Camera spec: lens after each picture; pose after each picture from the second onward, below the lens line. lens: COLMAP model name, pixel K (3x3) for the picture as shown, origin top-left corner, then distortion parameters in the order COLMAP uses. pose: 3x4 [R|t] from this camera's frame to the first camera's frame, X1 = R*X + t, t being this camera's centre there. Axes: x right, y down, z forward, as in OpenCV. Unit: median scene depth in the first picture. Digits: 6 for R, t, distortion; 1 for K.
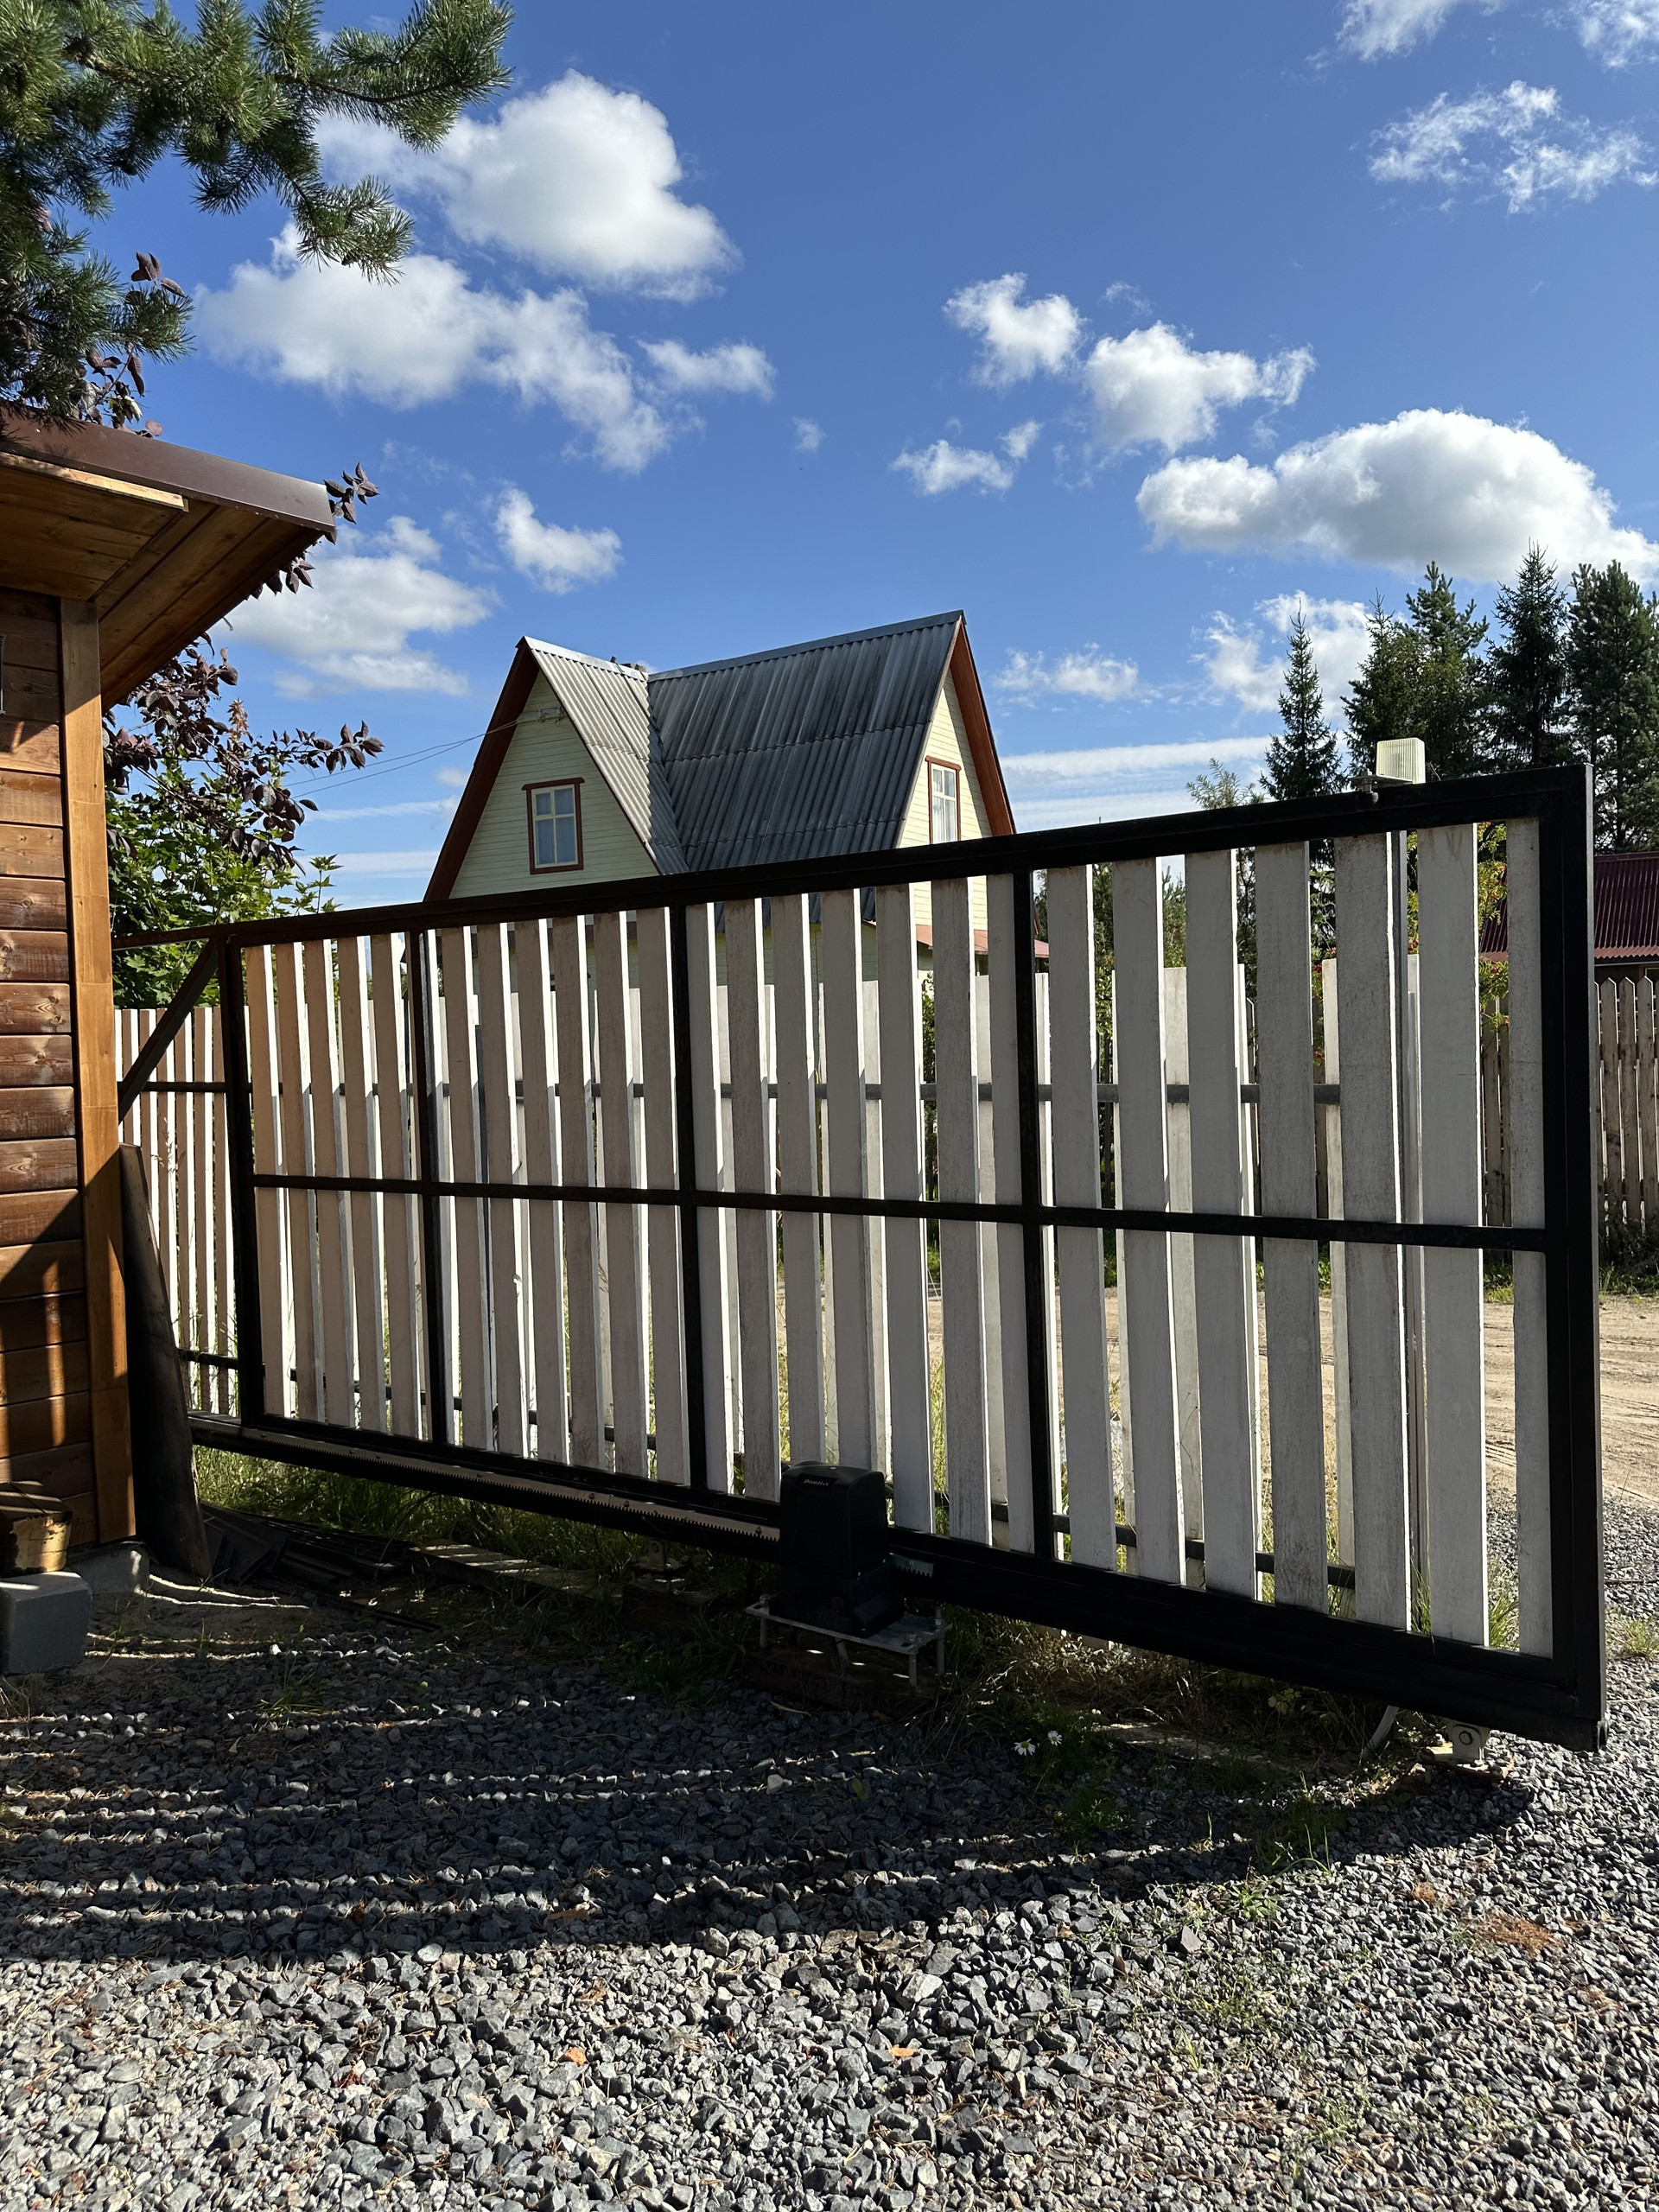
lens RADIAL K [[1558.5, 0, 829.5], [0, 1558.5, 1106.0], [0, 0, 1]] dist [0.008693, 0.001945]
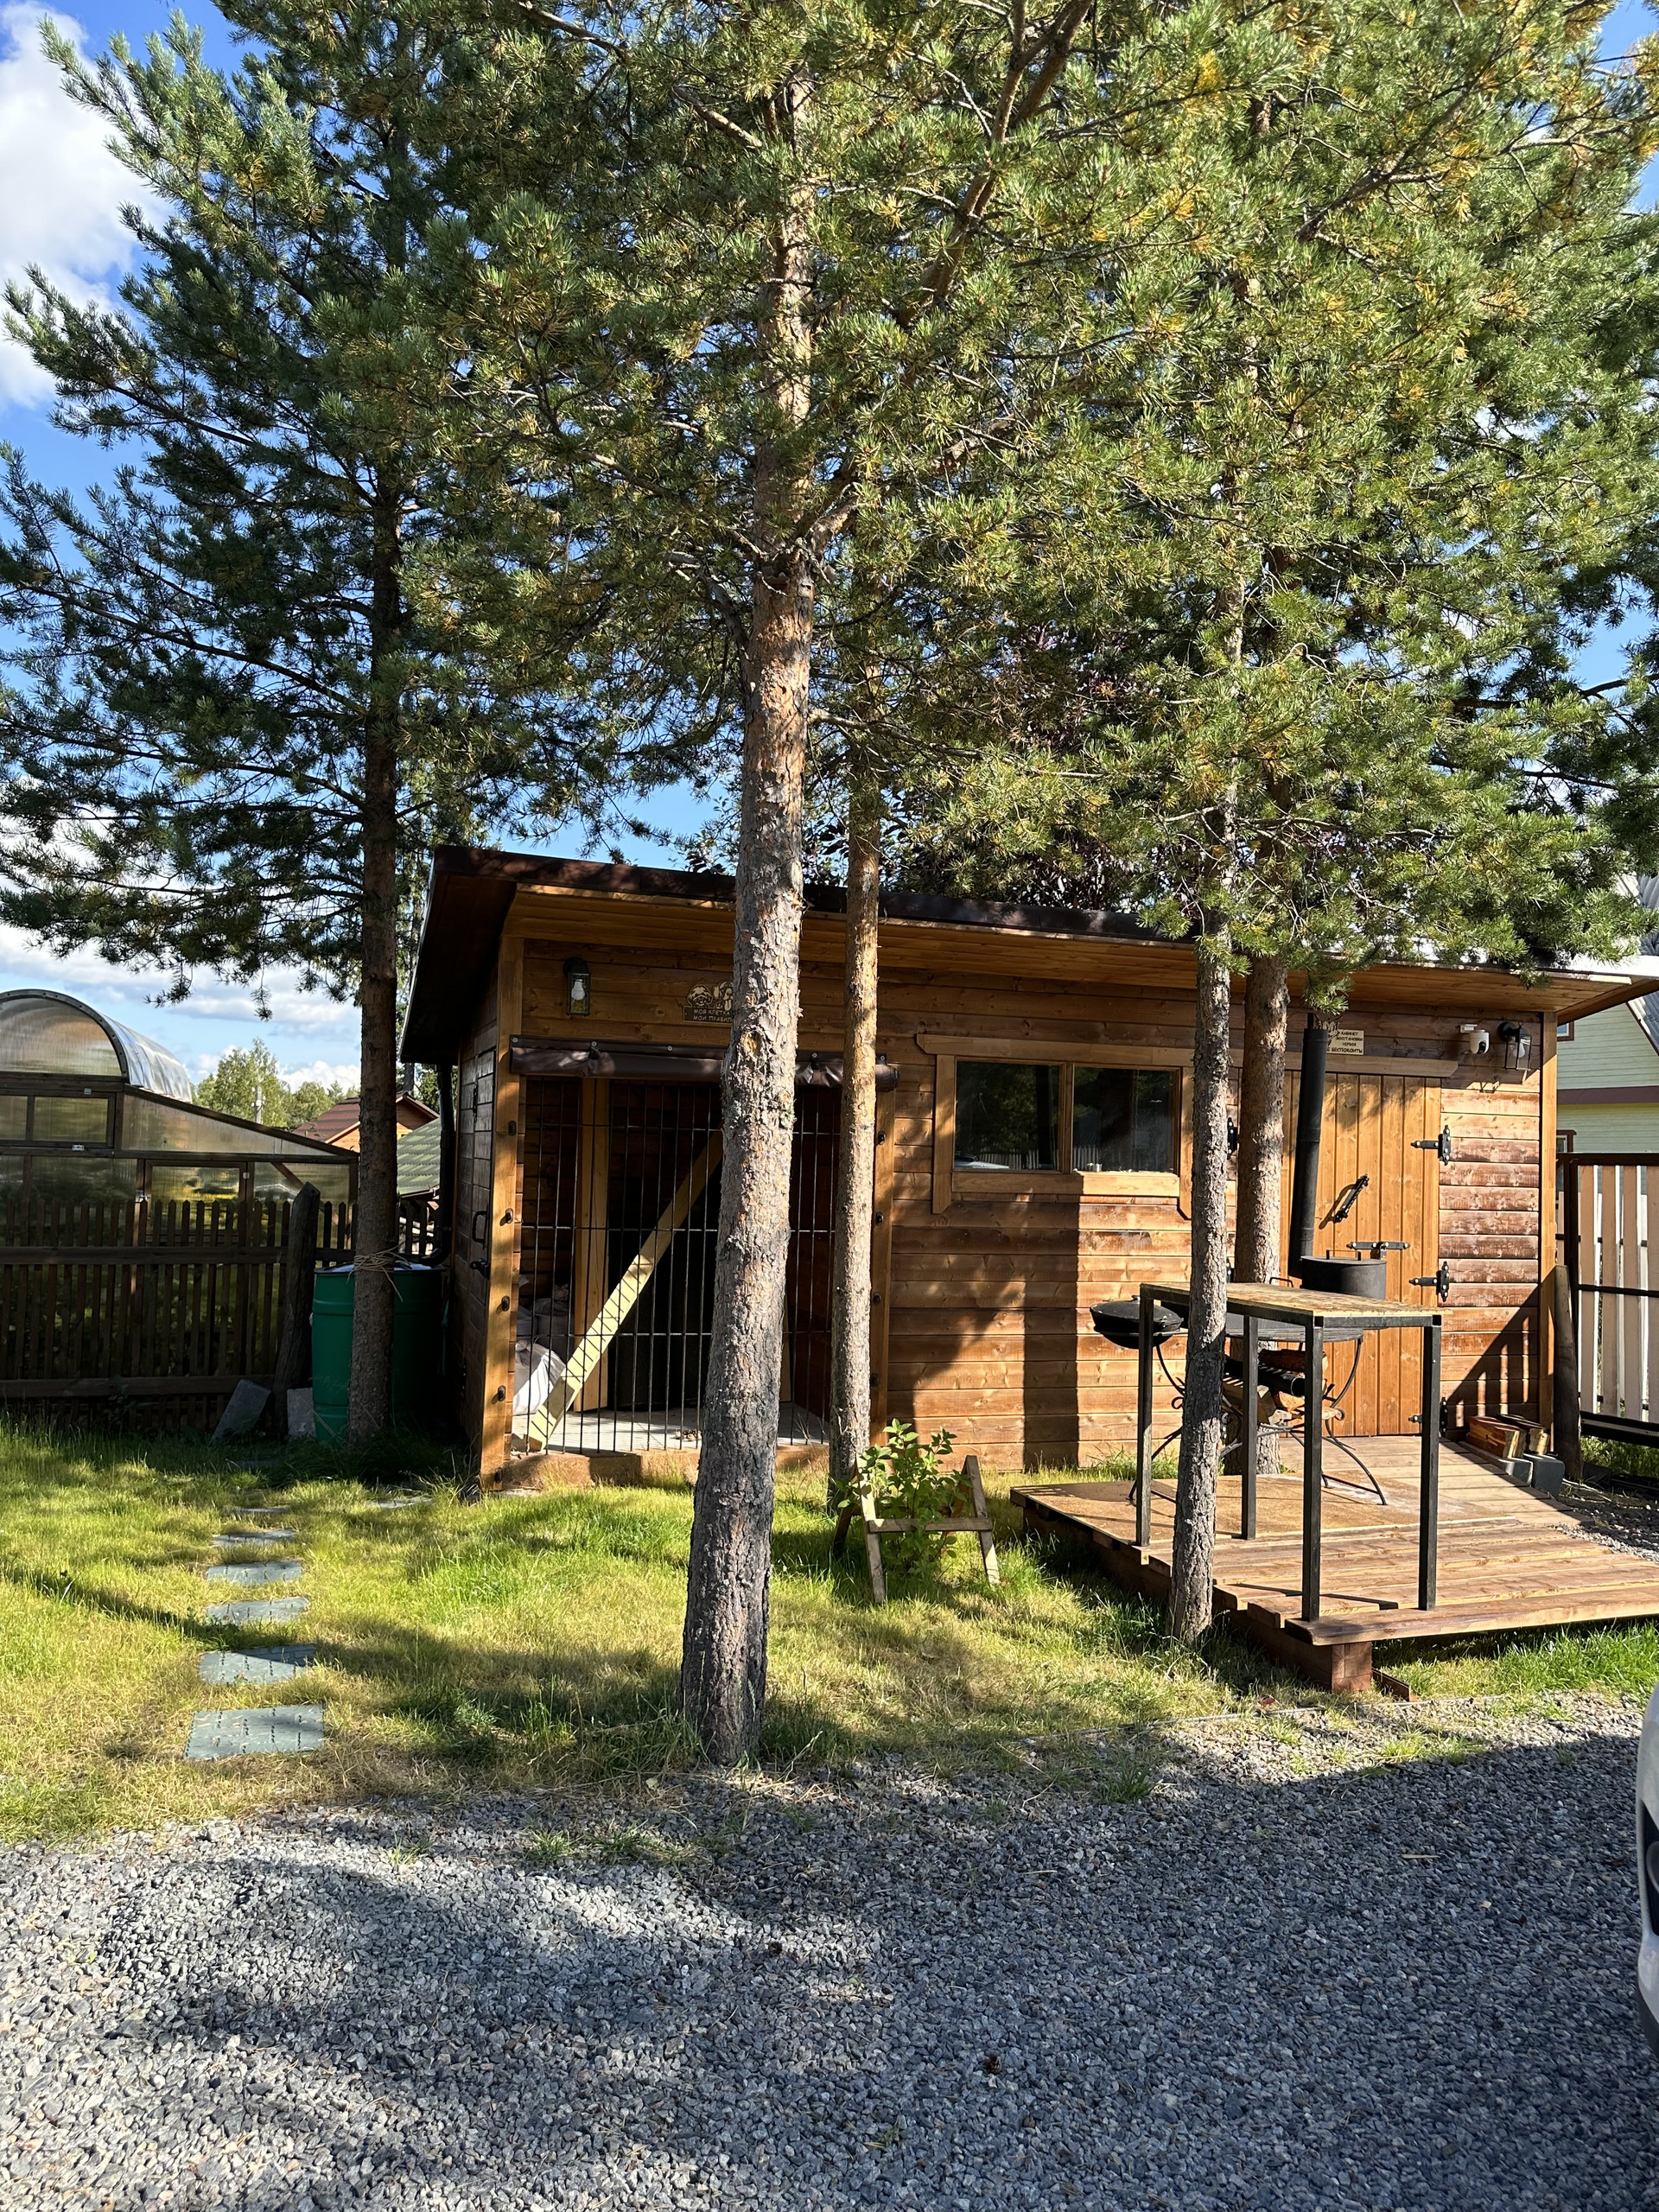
lens RADIAL K [[1558.5, 0, 829.5], [0, 1558.5, 1106.0], [0, 0, 1]] dist [0.008693, 0.001945]
pose [[0.318109, -0.029928, -0.947582, 1.254805], [-0.080454, 0.995044, -0.058436, 0.013805], [0.944634, 0.094826, 0.314124, -0.619514]]
